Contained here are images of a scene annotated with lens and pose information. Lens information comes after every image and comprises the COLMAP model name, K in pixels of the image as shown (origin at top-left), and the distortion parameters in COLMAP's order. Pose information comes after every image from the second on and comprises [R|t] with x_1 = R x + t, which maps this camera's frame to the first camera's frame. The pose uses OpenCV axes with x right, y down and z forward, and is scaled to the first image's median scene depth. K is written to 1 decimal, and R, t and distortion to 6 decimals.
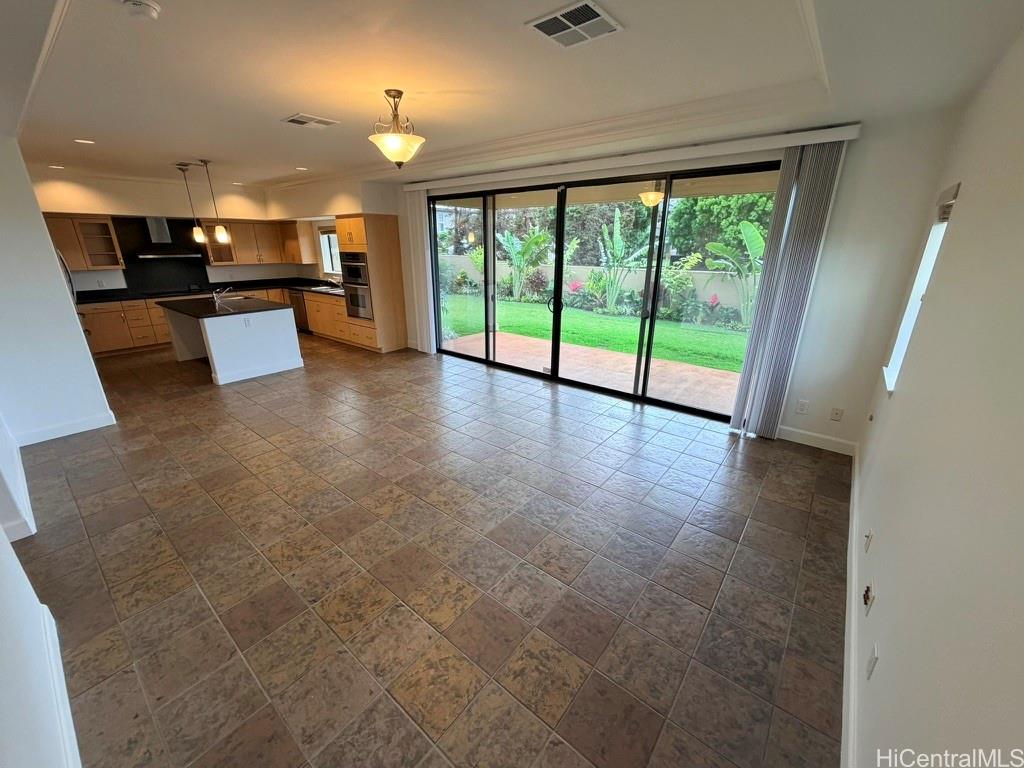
lens RADIAL K [[408.2, 0, 508.1], [0, 408.2, 386.6], [0, 0, 1]] dist [0.012313, -0.000228]
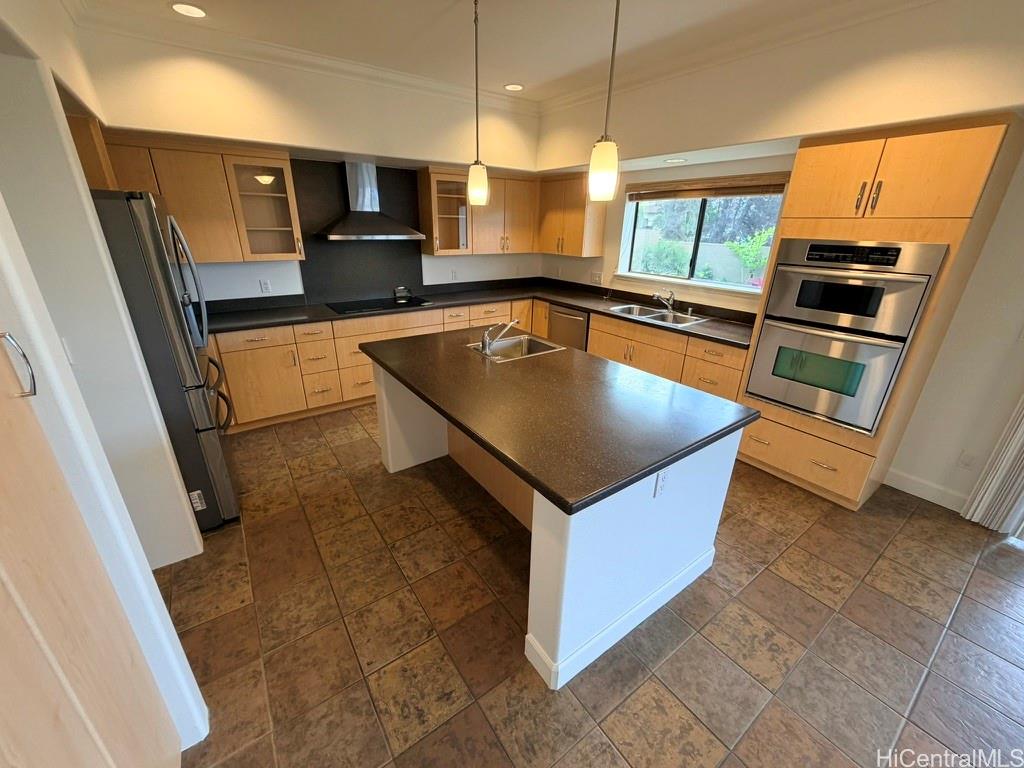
lens RADIAL K [[408.2, 0, 512.3], [0, 408.2, 380.9], [0, 0, 1]] dist [0.012313, -0.000228]
pose [[0.968995, 0.114100, -0.219156, -0.492039], [-0.106359, 0.993224, 0.046841, -0.168281], [0.223016, -0.022080, 0.974565, 0.500137]]
